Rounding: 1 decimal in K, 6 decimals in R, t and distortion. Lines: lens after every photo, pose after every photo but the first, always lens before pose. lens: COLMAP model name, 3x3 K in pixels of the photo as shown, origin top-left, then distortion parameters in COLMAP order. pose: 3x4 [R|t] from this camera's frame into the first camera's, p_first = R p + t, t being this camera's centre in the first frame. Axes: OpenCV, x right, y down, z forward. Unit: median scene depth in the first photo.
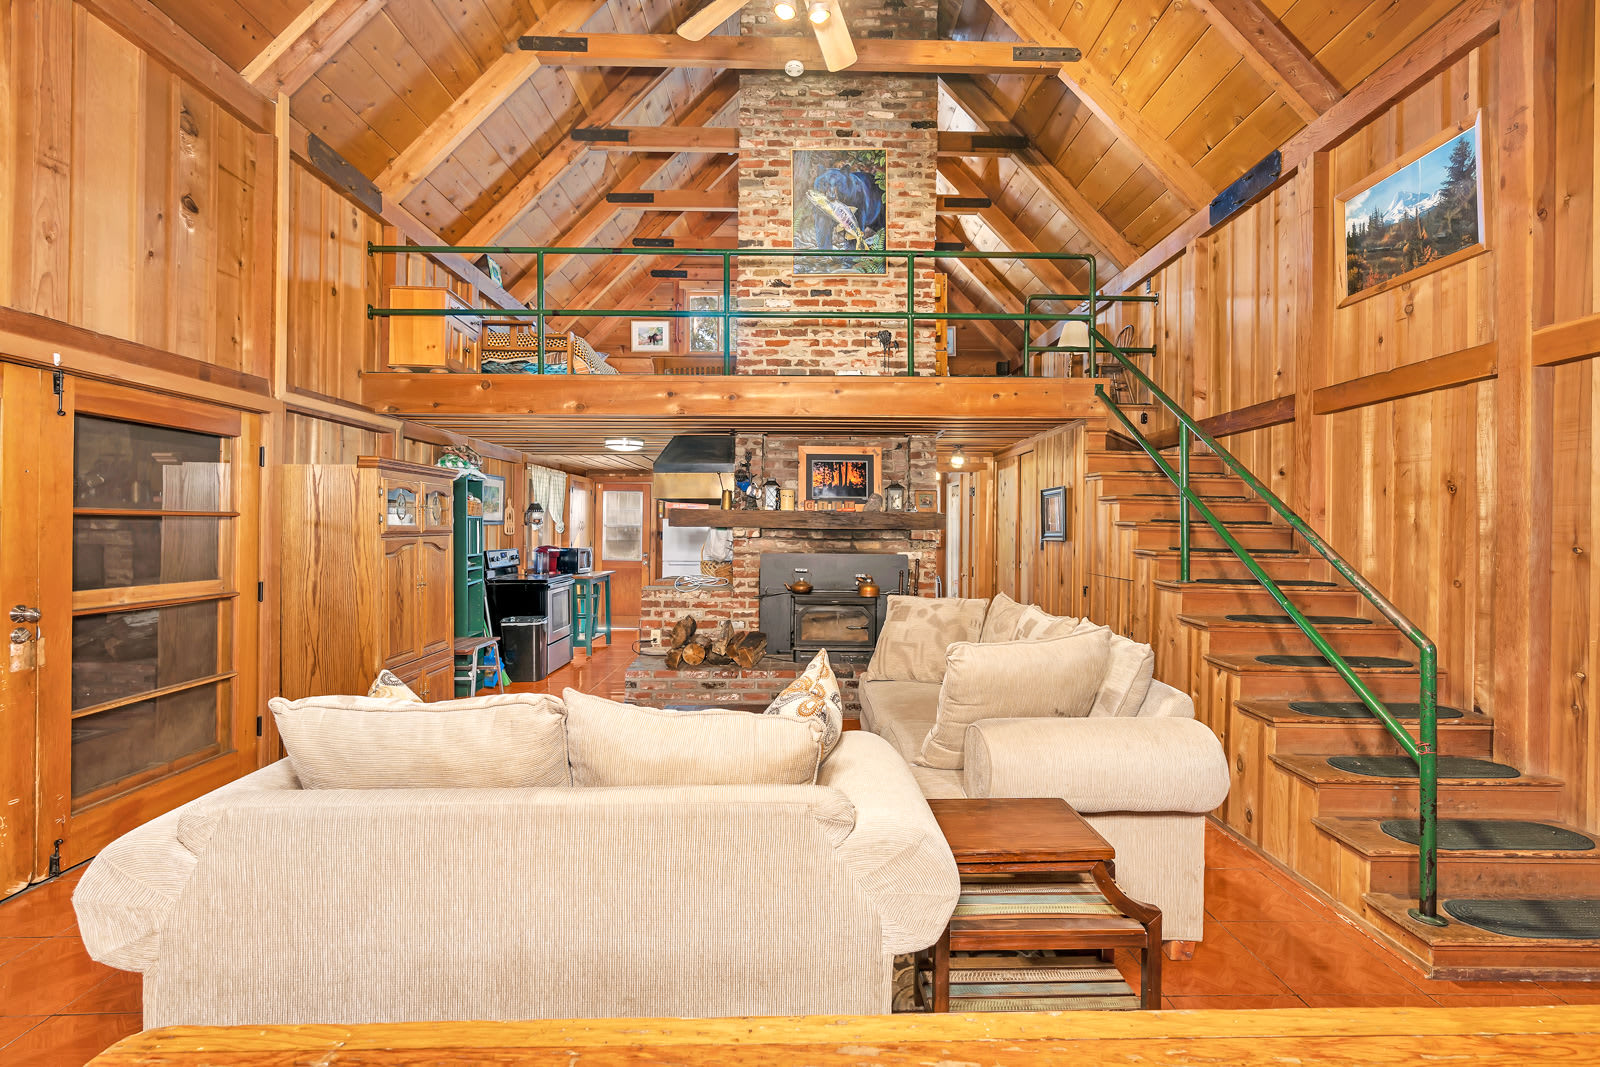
lens RADIAL K [[723.8, 0, 800.2], [0, 723.8, 530.9], [0, 0, 1]] dist [-0.000434, 0.000262]
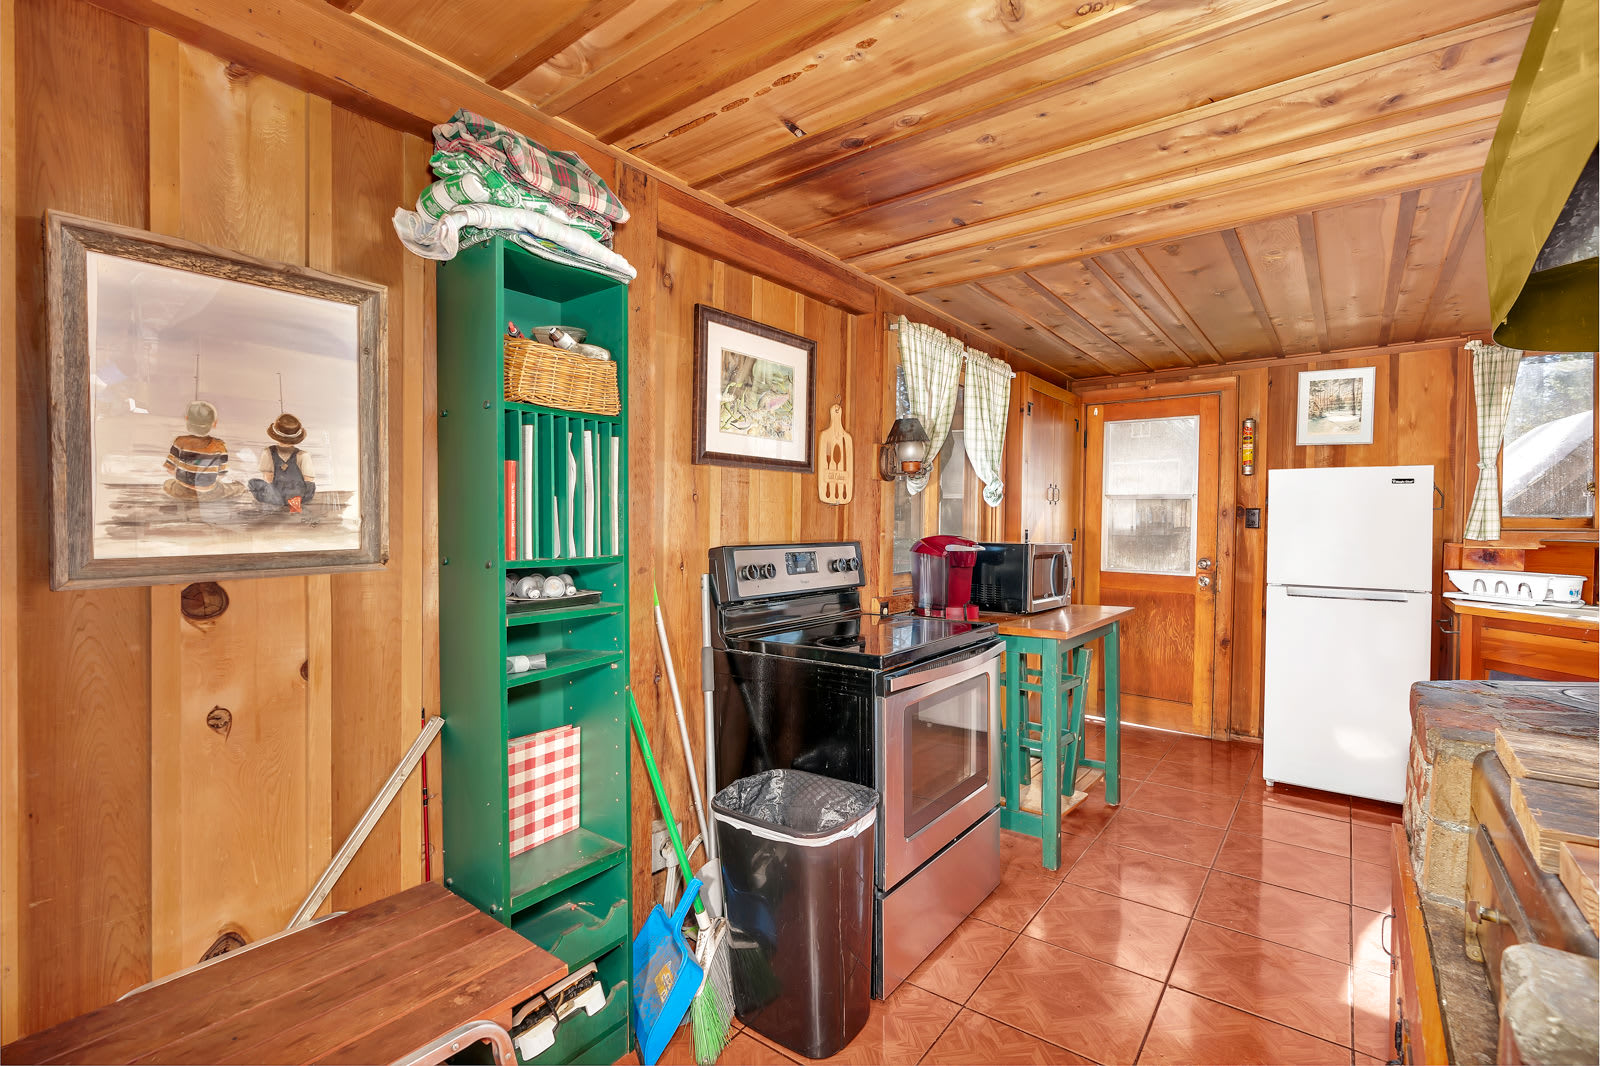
lens RADIAL K [[723.8, 0, 816.0], [0, 723.8, 527.5], [0, 0, 1]] dist [-0.000434, 0.000262]
pose [[0.795658, 0.007568, -0.605698, -0.233381], [-0.006482, 0.999971, 0.003979, 0.020088], [0.605711, 0.000760, 0.795684, 0.880009]]
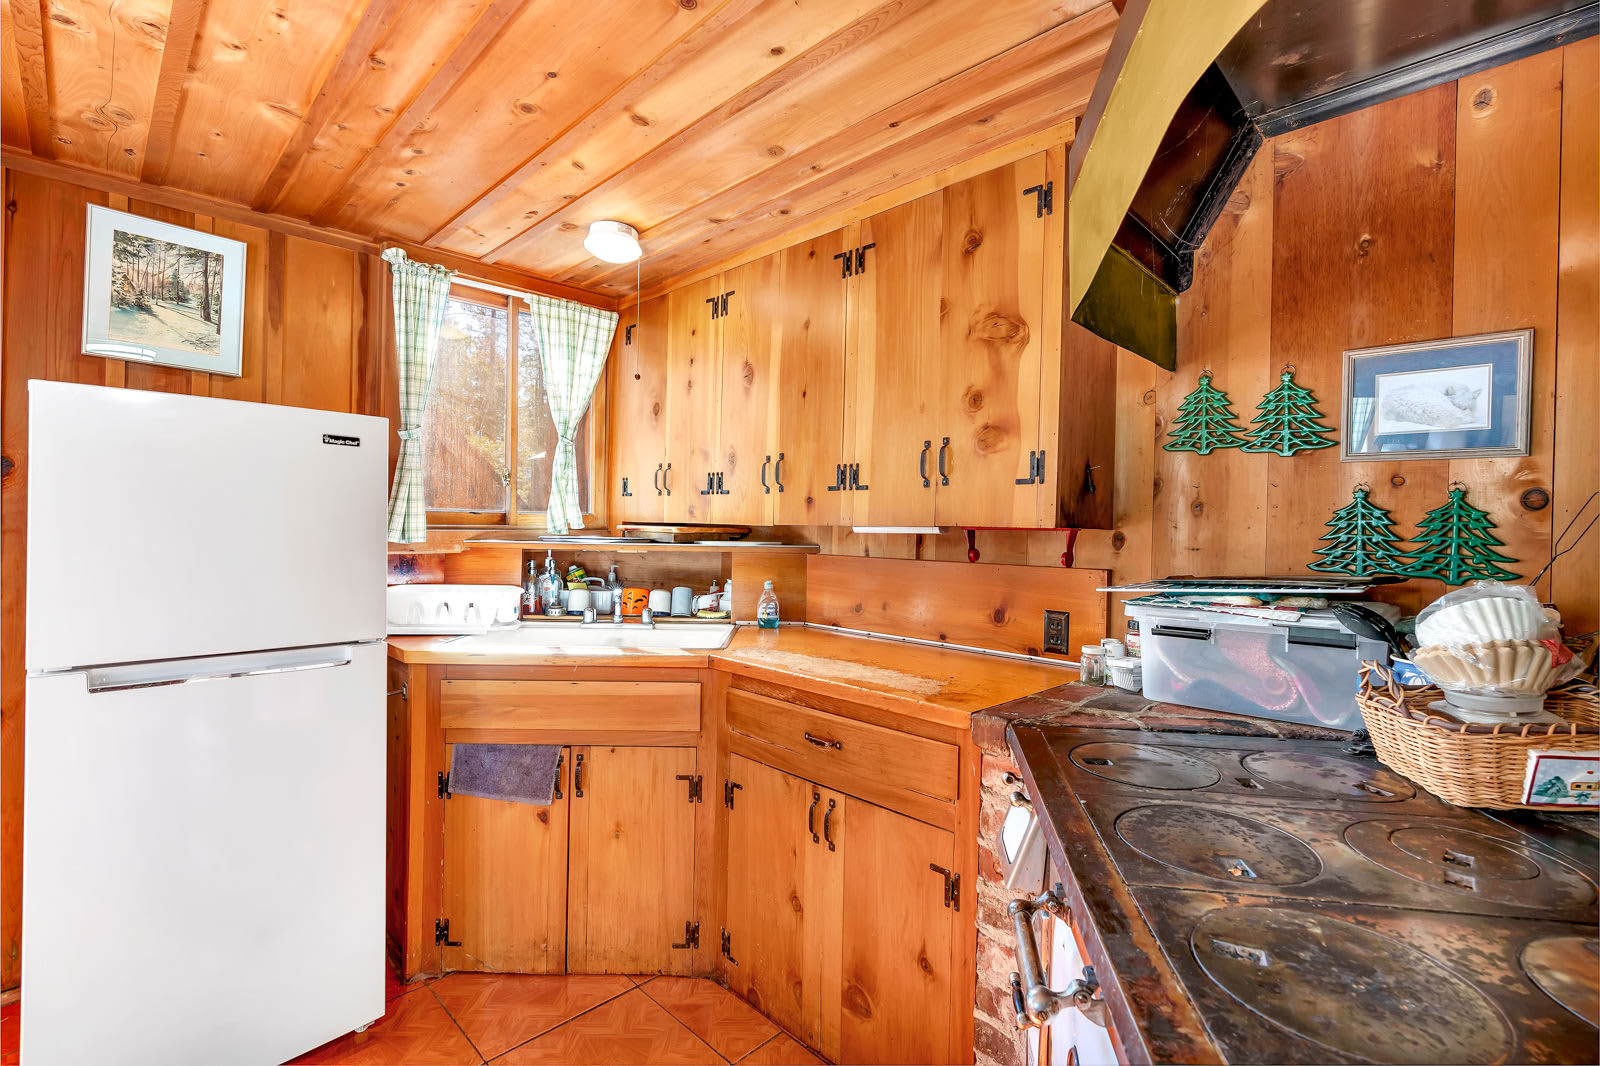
lens RADIAL K [[723.8, 0, 811.6], [0, 723.8, 530.5], [0, 0, 1]] dist [-0.000434, 0.000262]
pose [[0.711211, 0.001338, 0.702977, -0.282465], [-0.008929, 0.999935, 0.007130, 0.017165], [-0.702922, -0.011348, 0.711177, 1.230203]]
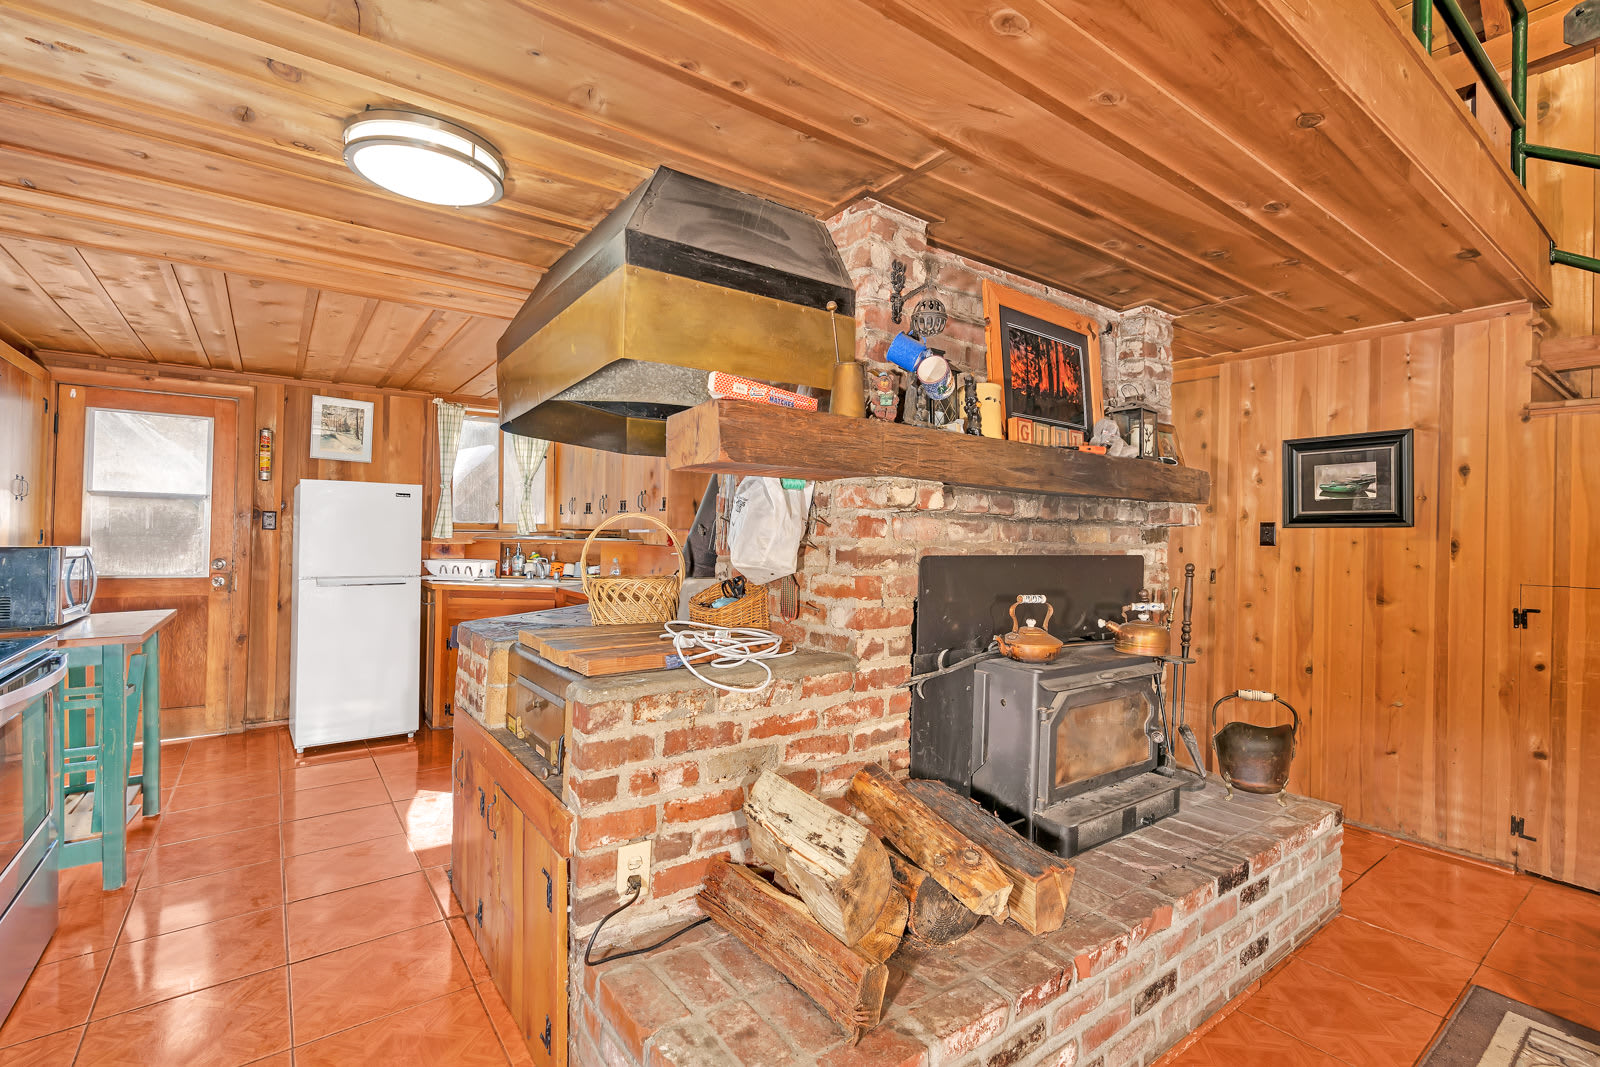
lens RADIAL K [[723.8, 0, 807.4], [0, 723.8, 528.5], [0, 0, 1]] dist [-0.000434, 0.000262]
pose [[0.812550, 0.010776, 0.582792, -0.305597], [-0.008197, 0.999941, -0.007061, 0.020267], [-0.582834, 0.000960, 0.812590, 0.742226]]
